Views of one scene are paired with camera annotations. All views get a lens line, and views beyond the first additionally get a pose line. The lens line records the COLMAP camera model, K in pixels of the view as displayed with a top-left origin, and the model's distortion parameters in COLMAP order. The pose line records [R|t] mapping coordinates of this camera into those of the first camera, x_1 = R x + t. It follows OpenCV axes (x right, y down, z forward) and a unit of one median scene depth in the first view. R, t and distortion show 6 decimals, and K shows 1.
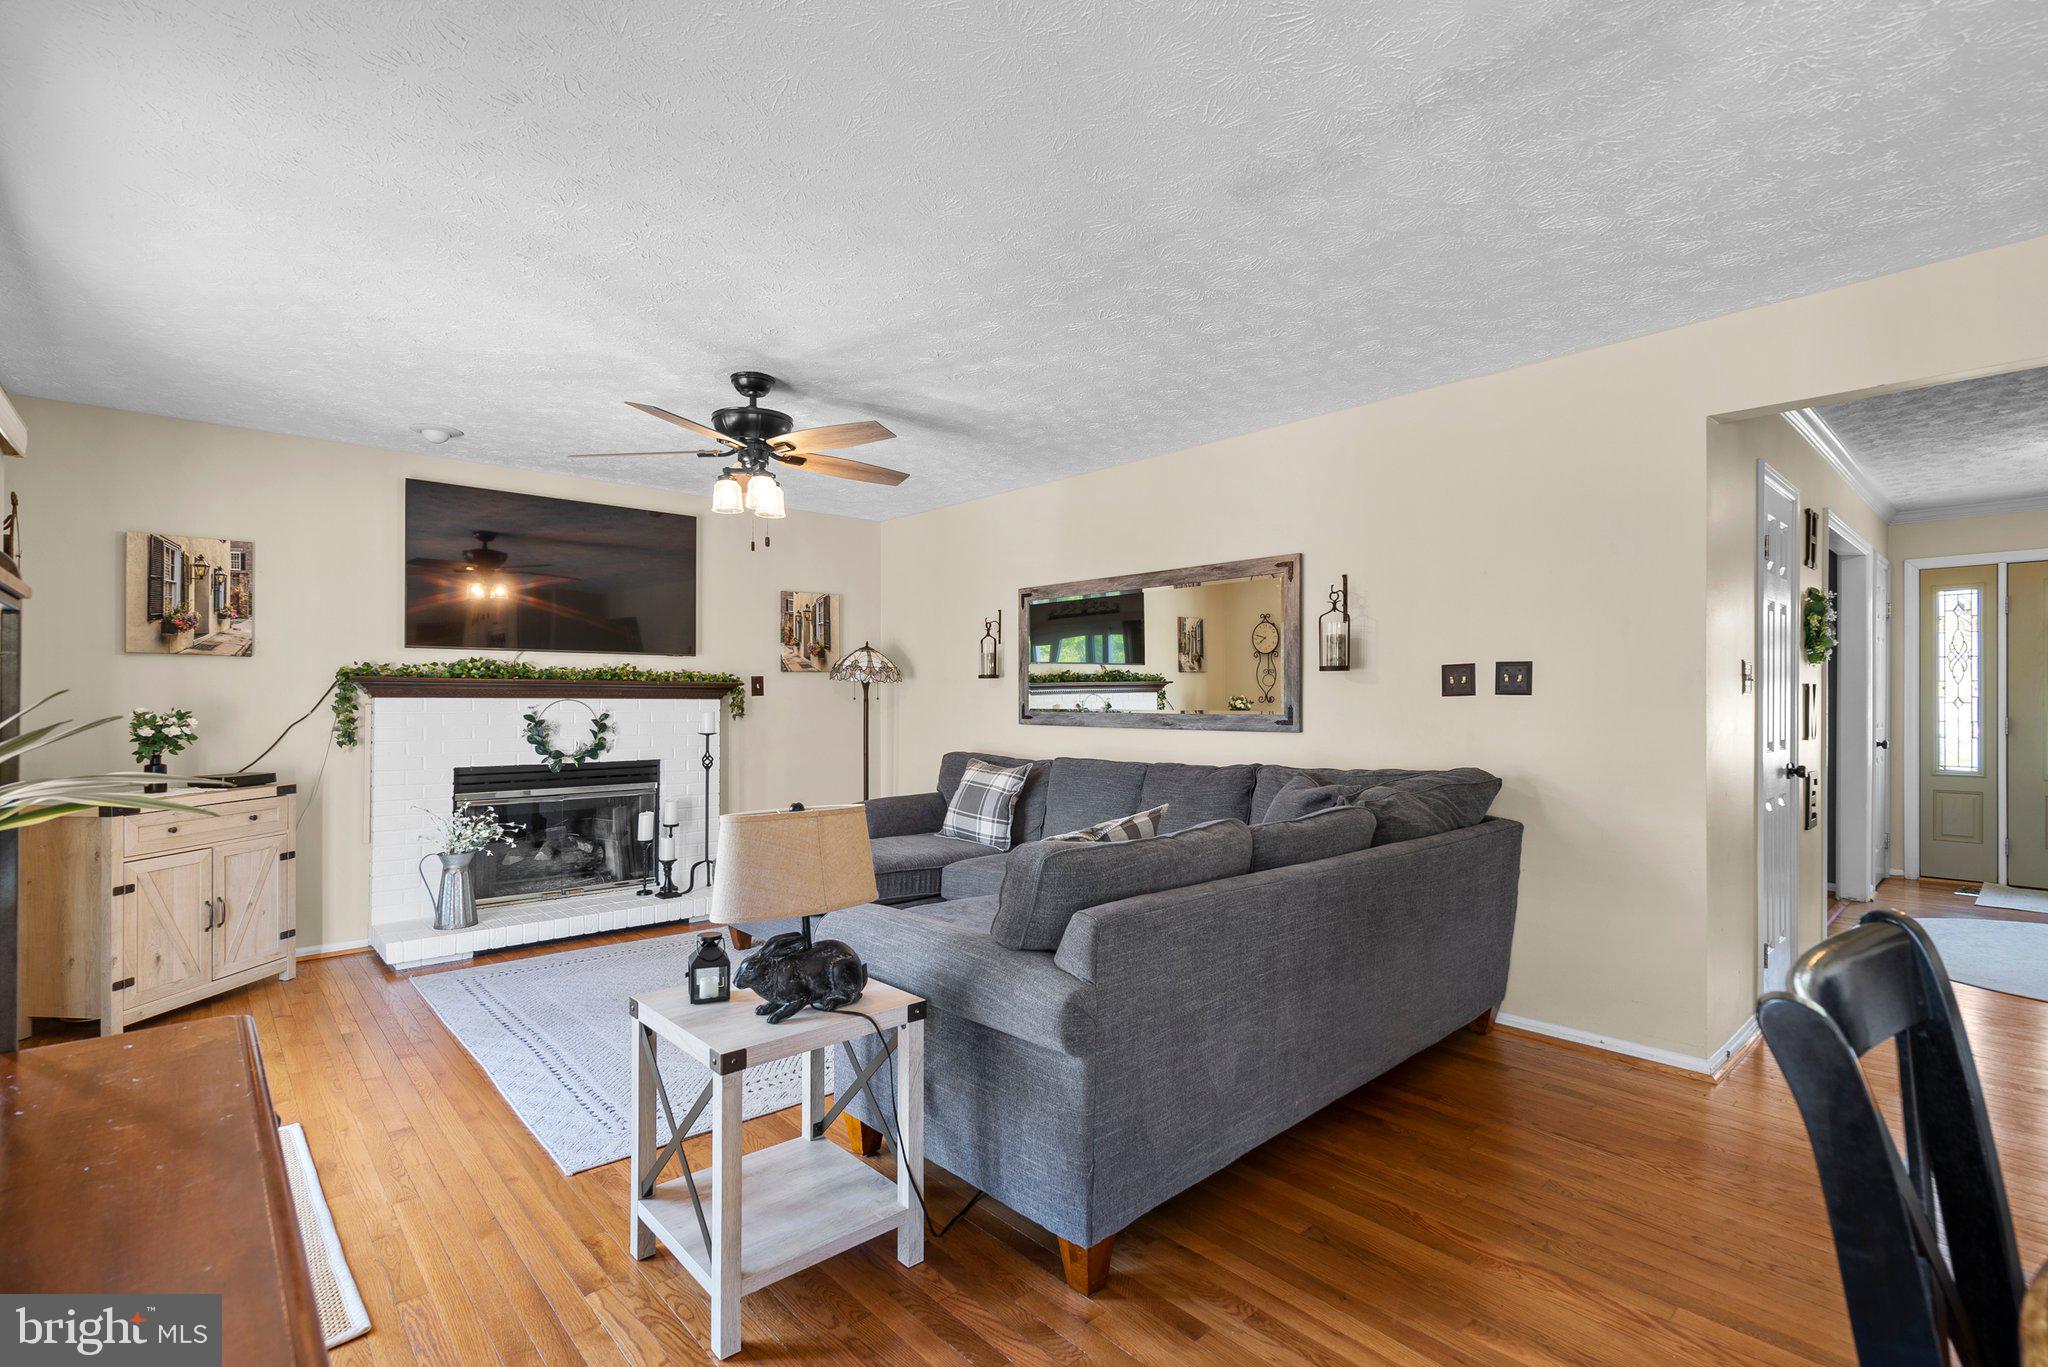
lens RADIAL K [[942.2, 0, 1019.6], [0, 942.2, 695.7], [0, 0, 1]] dist [-0.006482, 0.002631]
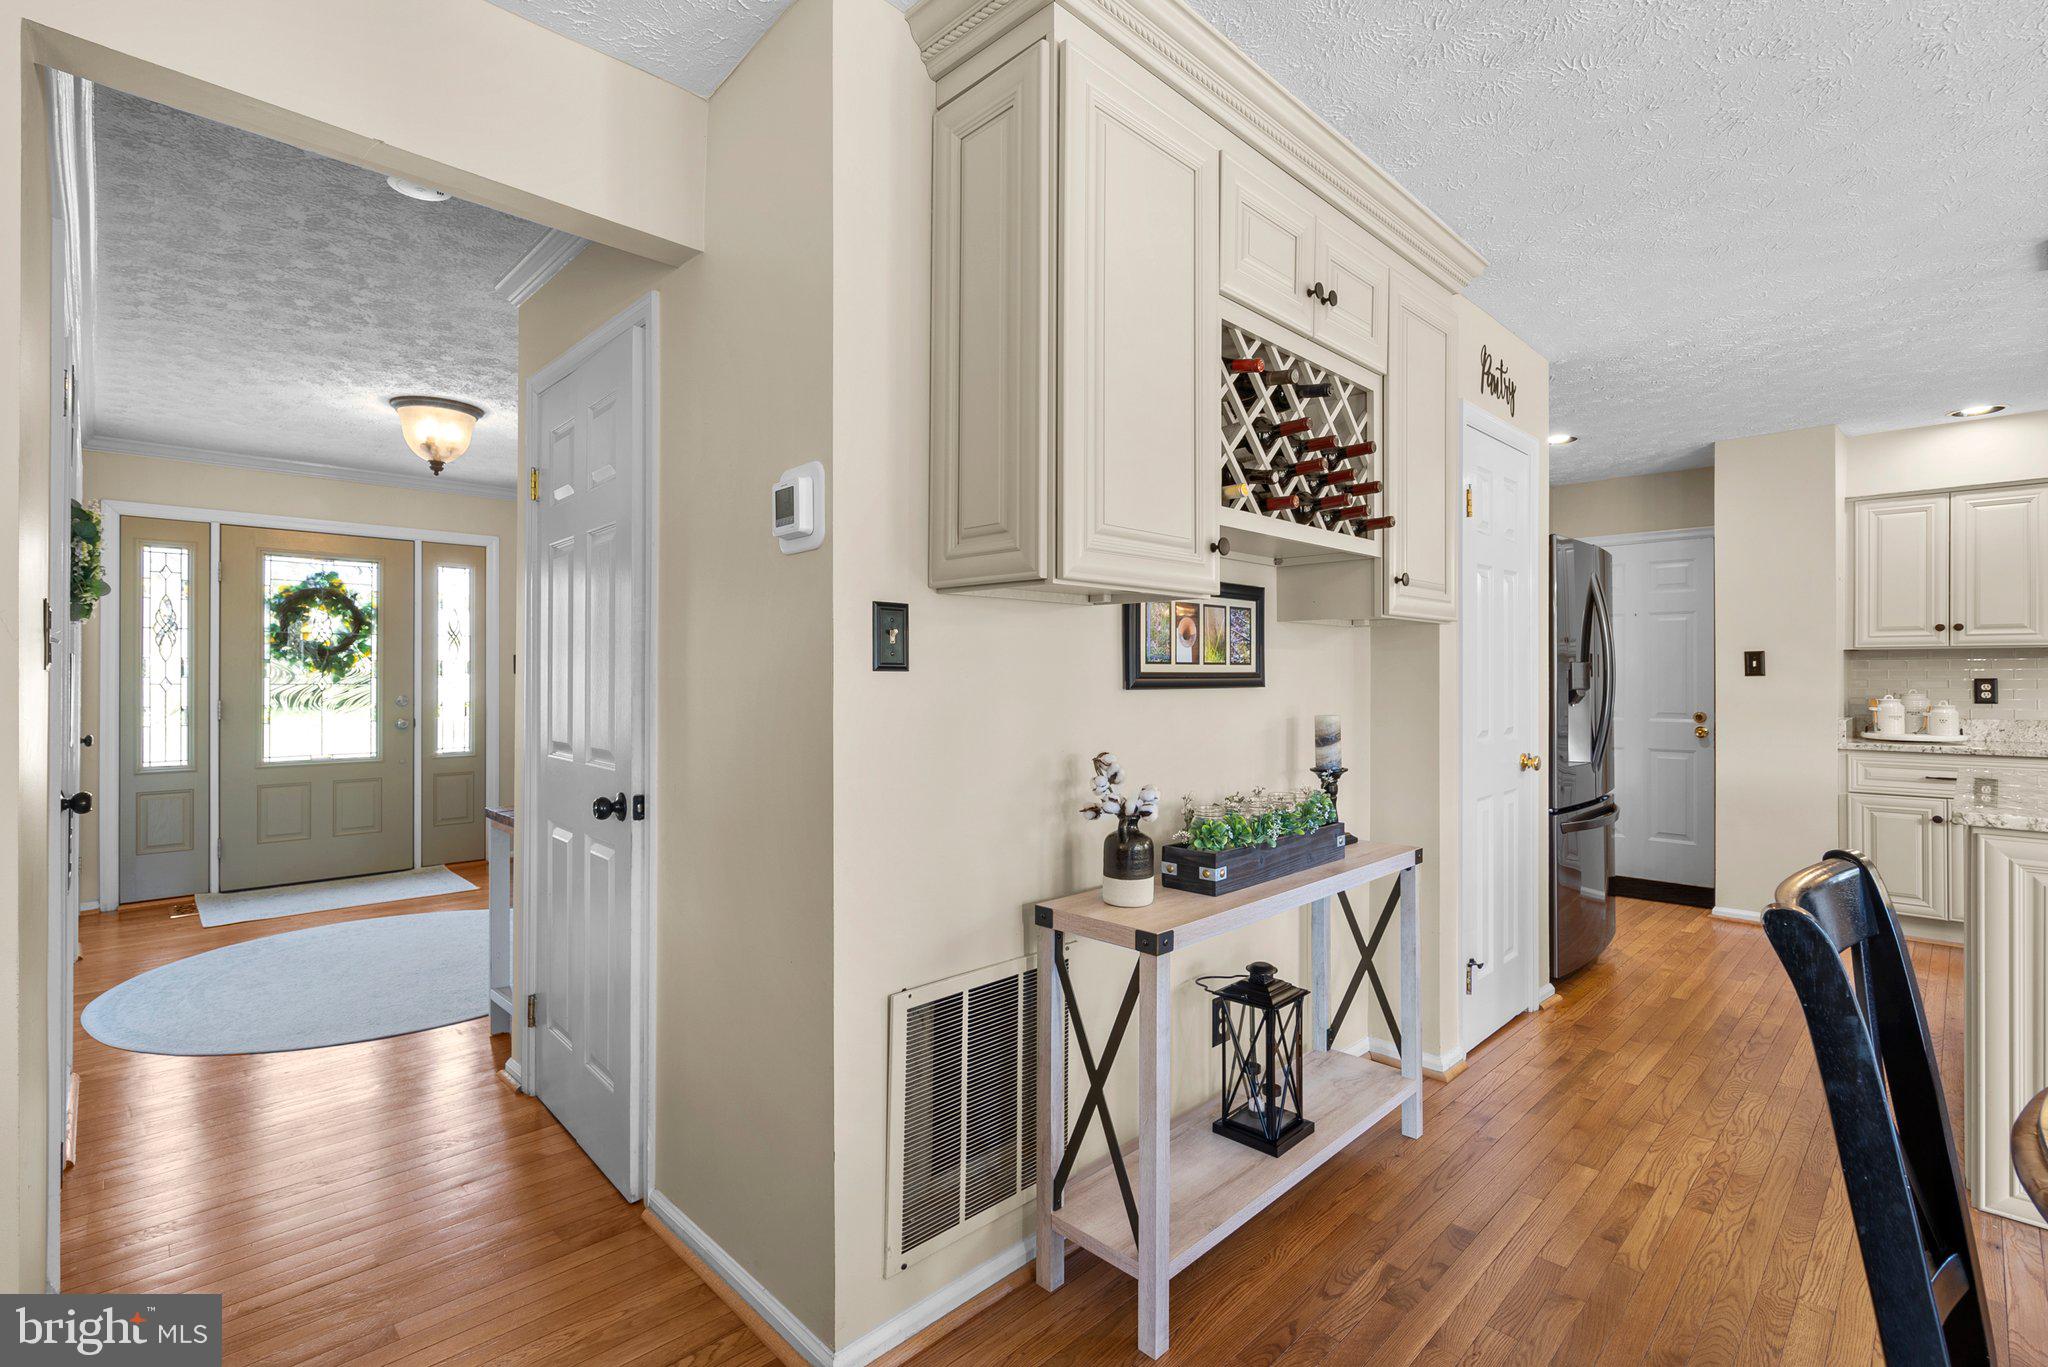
lens RADIAL K [[942.2, 0, 1019.8], [0, 942.2, 678.2], [0, 0, 1]] dist [-0.006482, 0.002631]
pose [[-0.042413, 0.000864, 0.999100, 0.174528], [-0.002297, 0.999997, -0.000962, 0.001650], [-0.999098, -0.002336, -0.042411, 0.345518]]
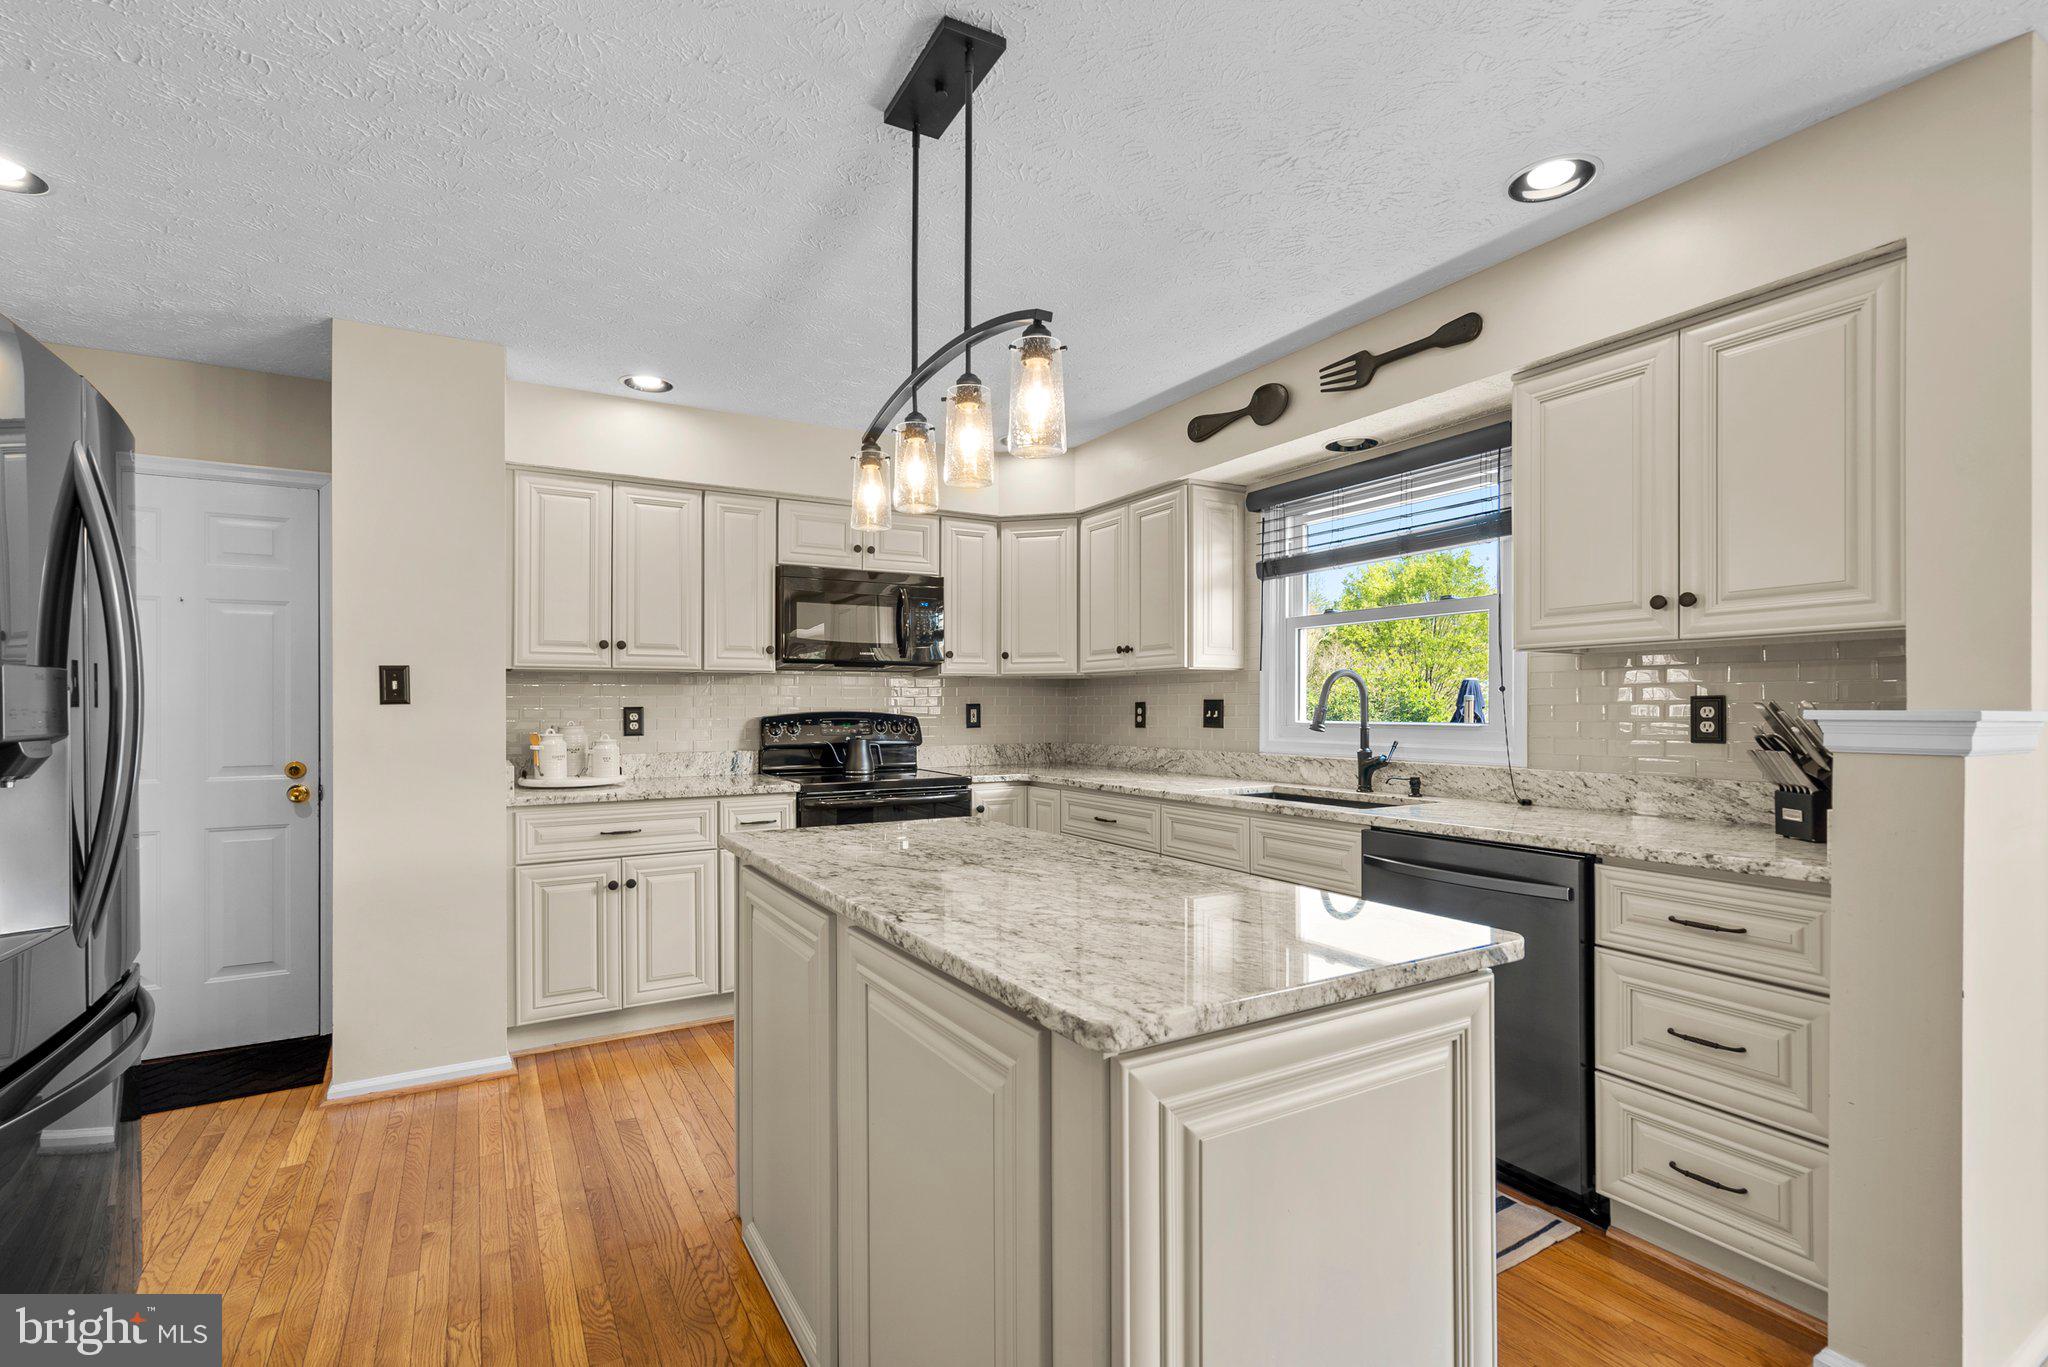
lens RADIAL K [[942.2, 0, 1024.3], [0, 942.2, 698.9], [0, 0, 1]] dist [-0.006482, 0.002631]
pose [[-0.978649, 0.007211, 0.205412, 0.574390], [0.005407, 0.999942, -0.009343, 0.001285], [-0.205467, -0.008032, -0.978631, 0.069573]]
